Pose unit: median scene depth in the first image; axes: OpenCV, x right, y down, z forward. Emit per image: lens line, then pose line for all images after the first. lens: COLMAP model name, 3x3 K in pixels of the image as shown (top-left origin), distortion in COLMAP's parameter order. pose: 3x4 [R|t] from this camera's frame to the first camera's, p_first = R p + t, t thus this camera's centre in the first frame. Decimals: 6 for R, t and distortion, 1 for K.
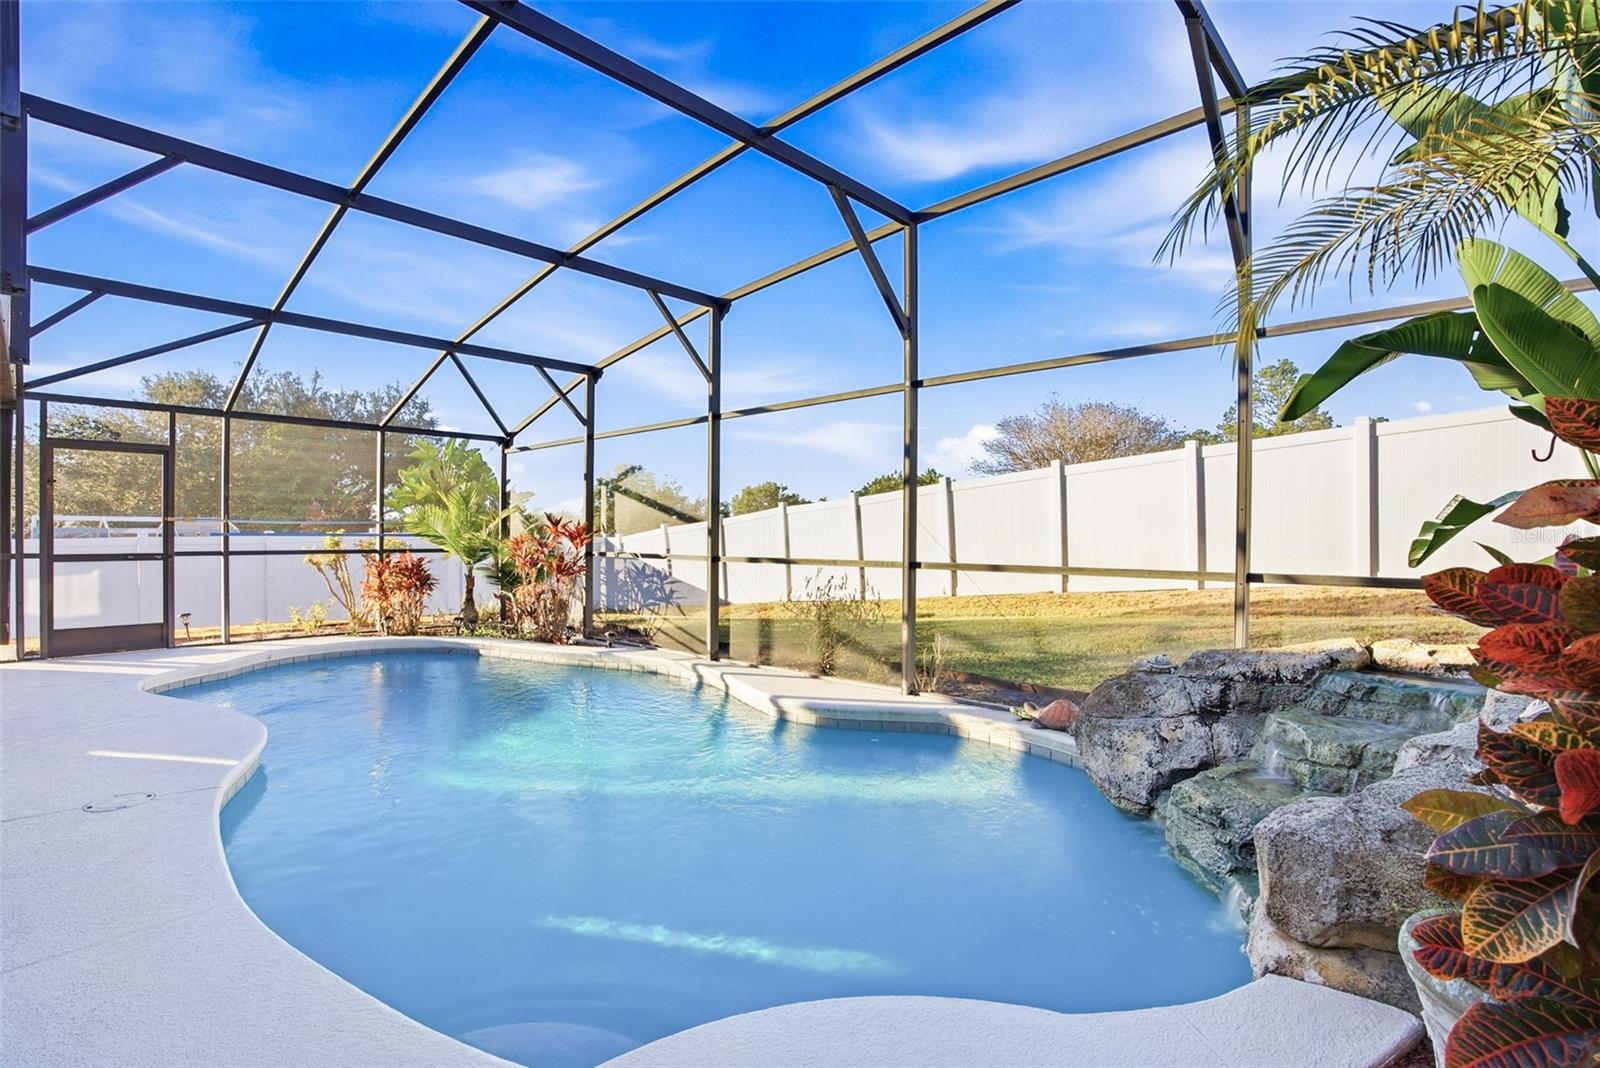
lens RADIAL K [[747.1, 0, 795.0], [0, 747.1, 541.1], [0, 0, 1]] dist [-0.055343, 0.013808]
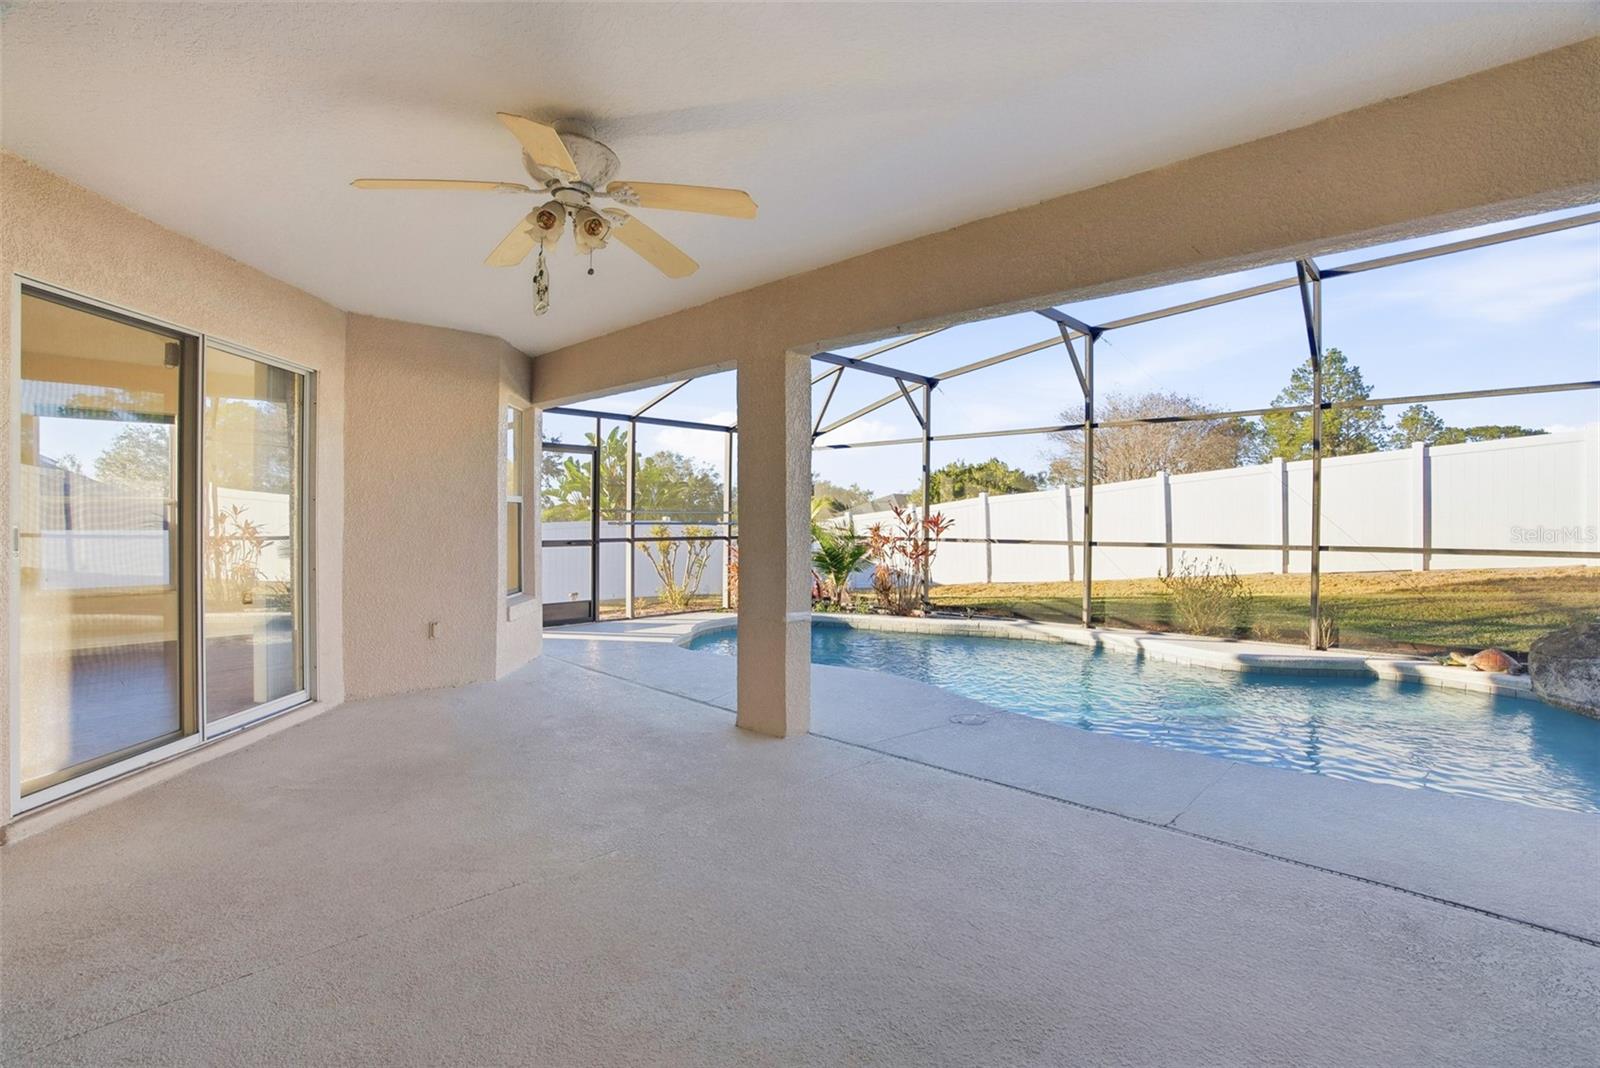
lens RADIAL K [[747.1, 0, 821.9], [0, 747.1, 511.7], [0, 0, 1]] dist [-0.055343, 0.013808]
pose [[0.999906, -0.001951, 0.013606, -0.558409], [0.002174, 0.999864, -0.016343, -0.008623], [-0.013572, 0.016371, 0.999774, -0.183921]]
